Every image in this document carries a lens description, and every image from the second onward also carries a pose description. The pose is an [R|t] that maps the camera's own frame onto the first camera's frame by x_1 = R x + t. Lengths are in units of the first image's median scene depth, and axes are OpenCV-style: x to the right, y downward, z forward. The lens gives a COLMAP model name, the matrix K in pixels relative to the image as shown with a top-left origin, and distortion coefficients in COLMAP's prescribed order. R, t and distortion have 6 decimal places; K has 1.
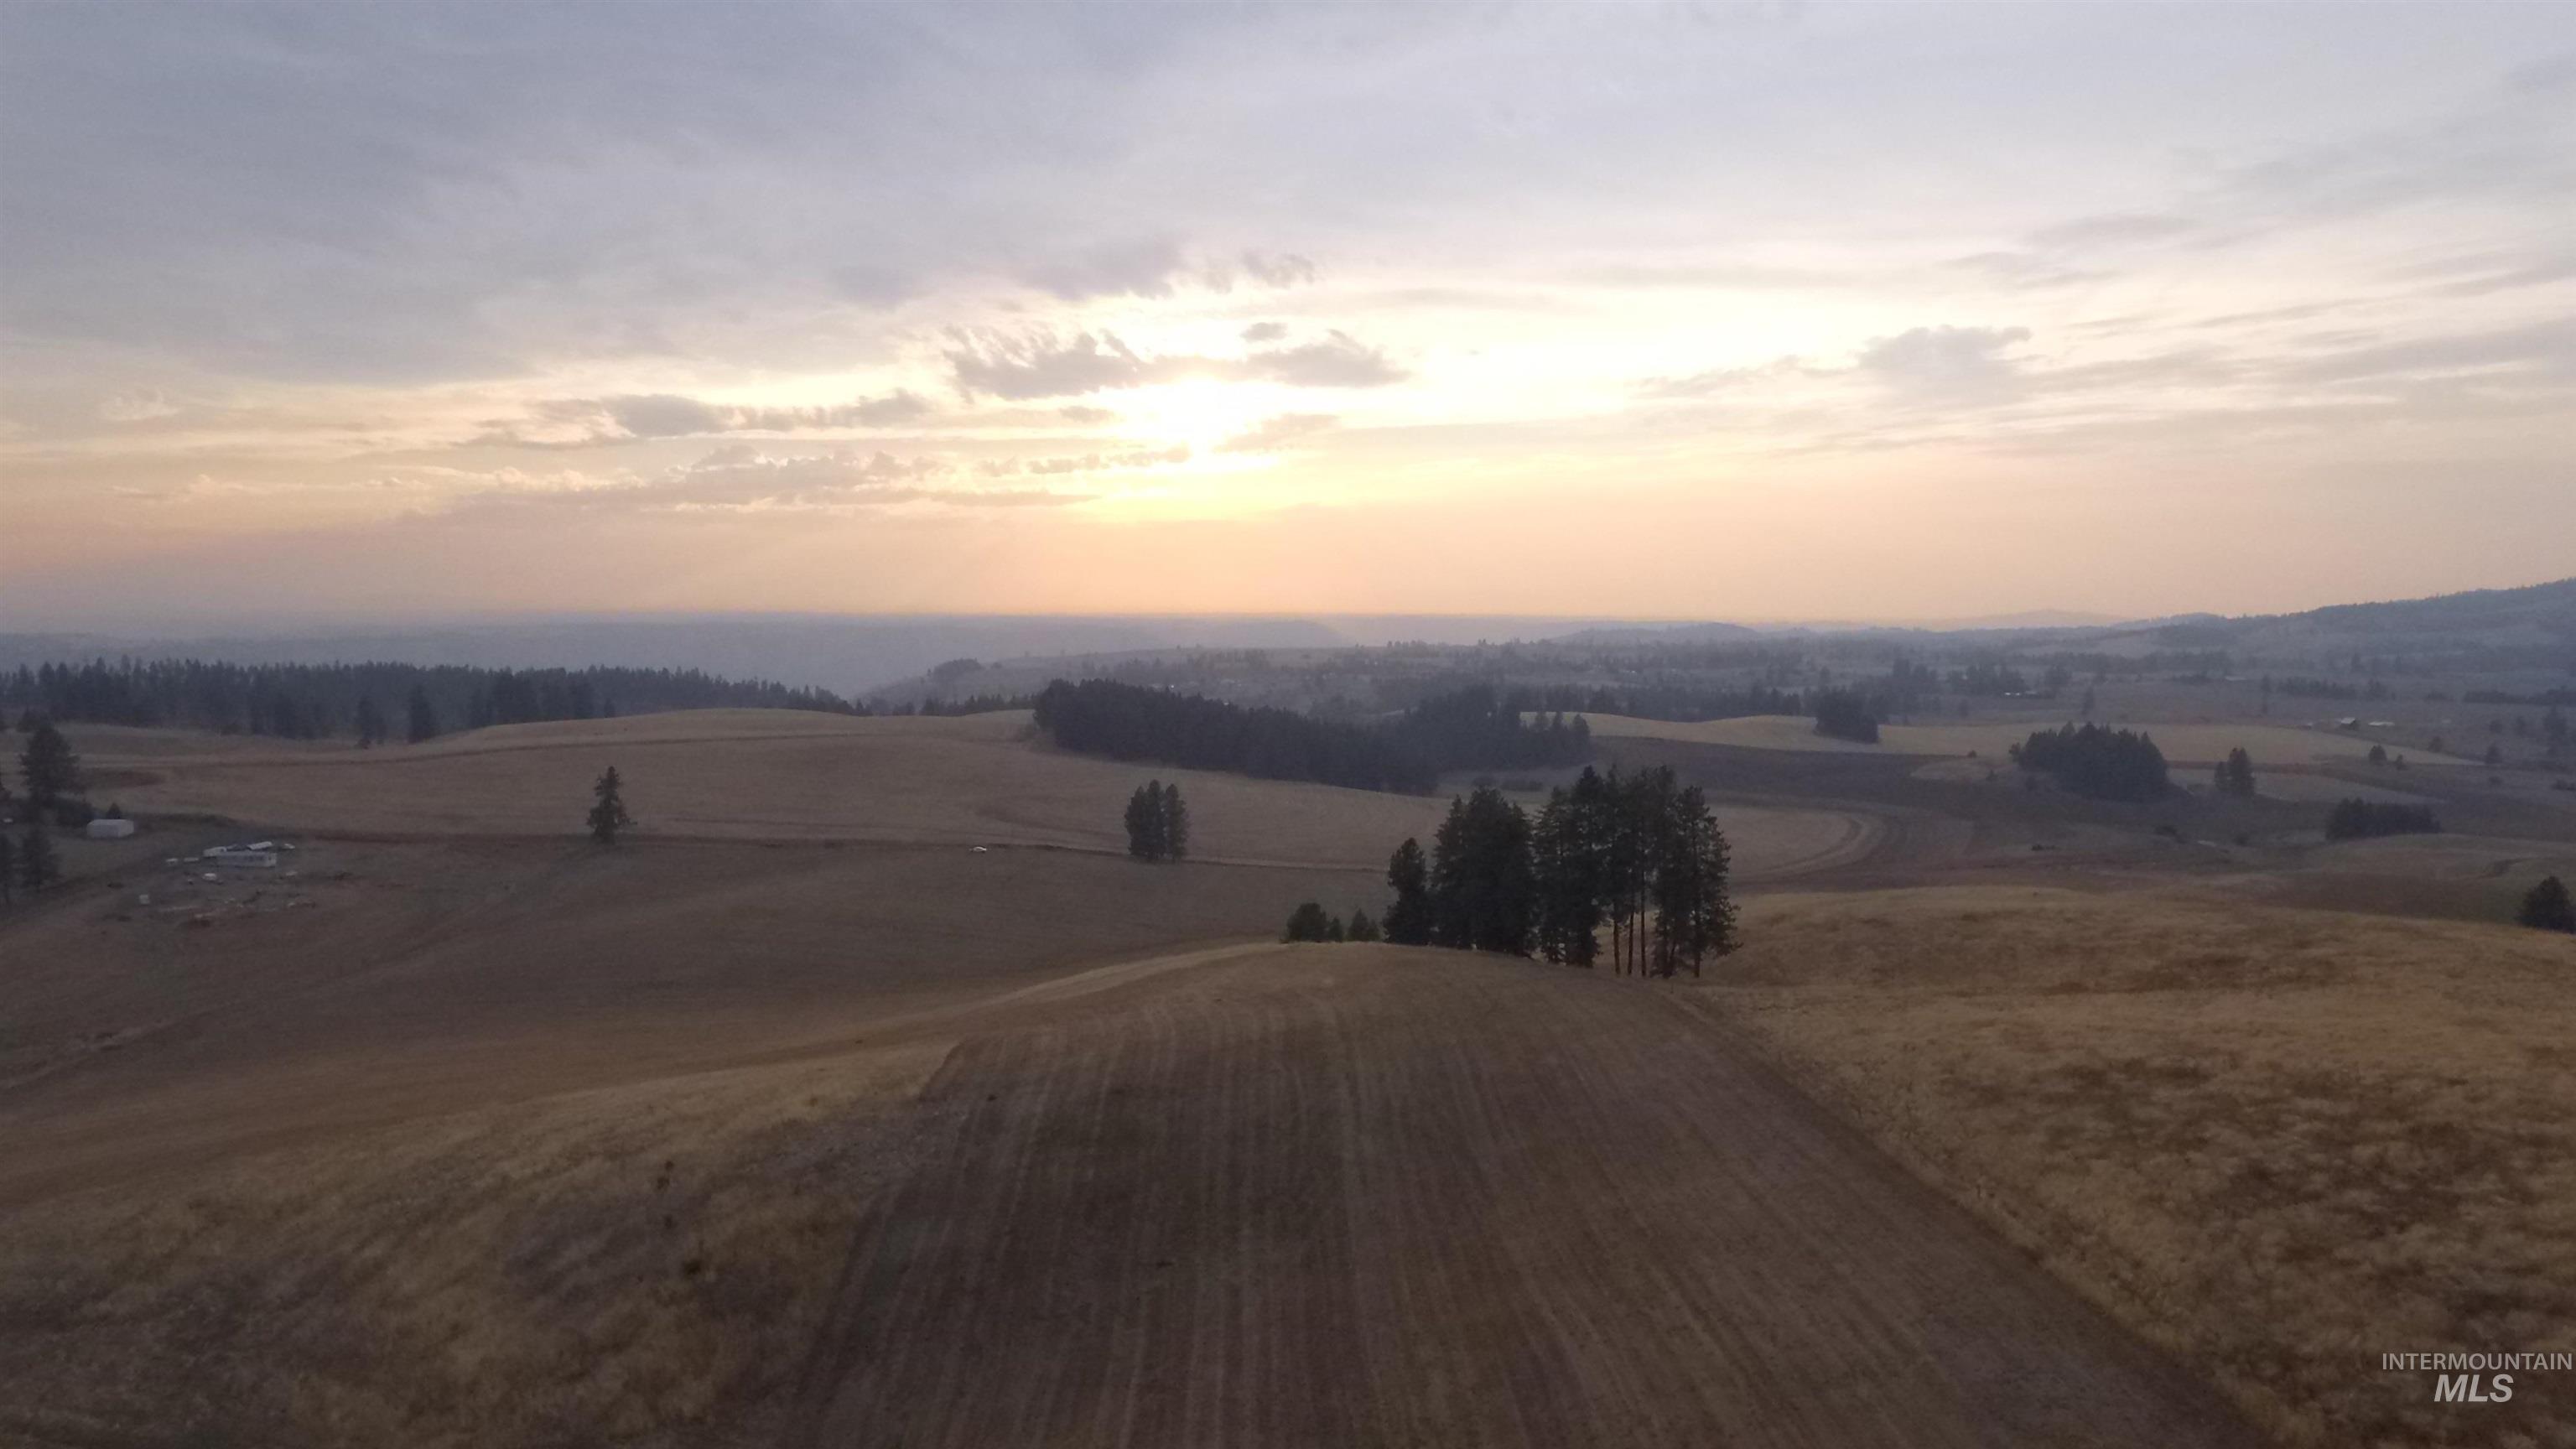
lens RADIAL K [[1525.2, 0, 1271.6], [0, 1525.2, 726.3], [0, 0, 1]] dist [-0.003341, 0.002353]
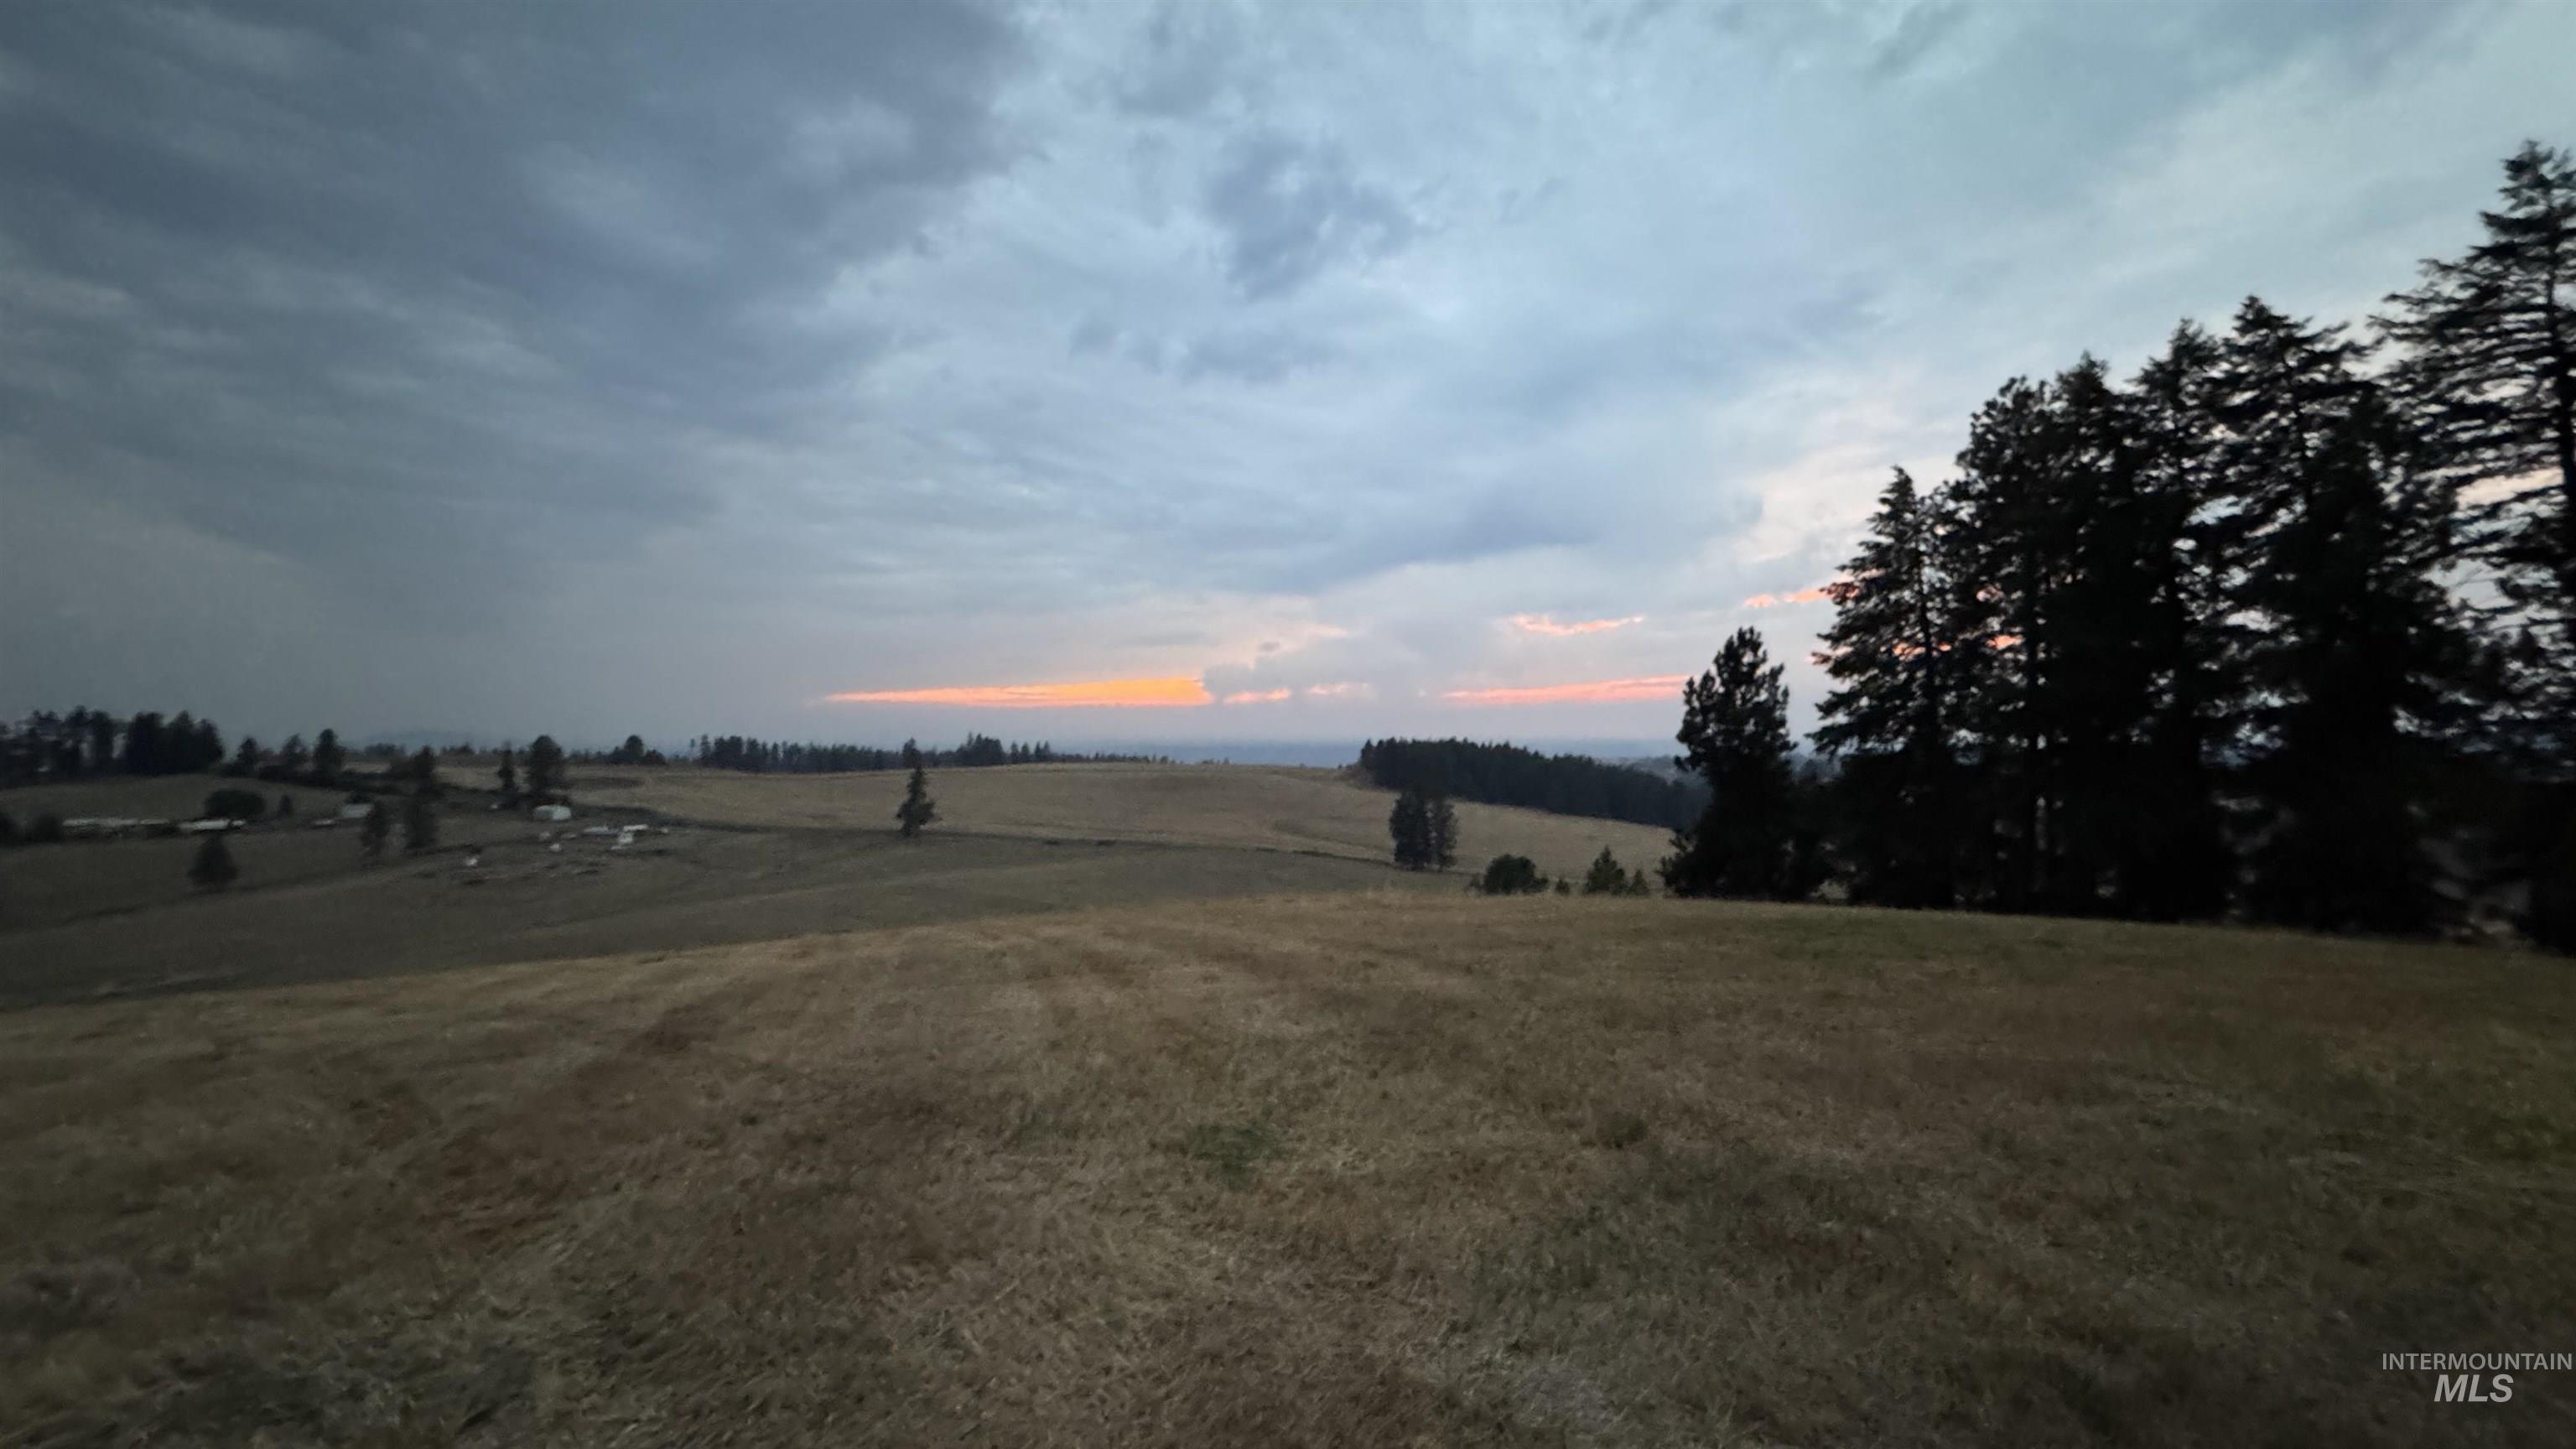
lens RADIAL K [[1017.6, 0, 1287.2], [0, 1017.6, 693.6], [0, 0, 1]] dist [-0.001179, 0.000072]
pose [[0.955190, -0.021512, -0.295211, 0.030256], [-0.015682, 0.992277, -0.123048, 0.059975], [0.295578, 0.122164, 0.947475, 0.380550]]
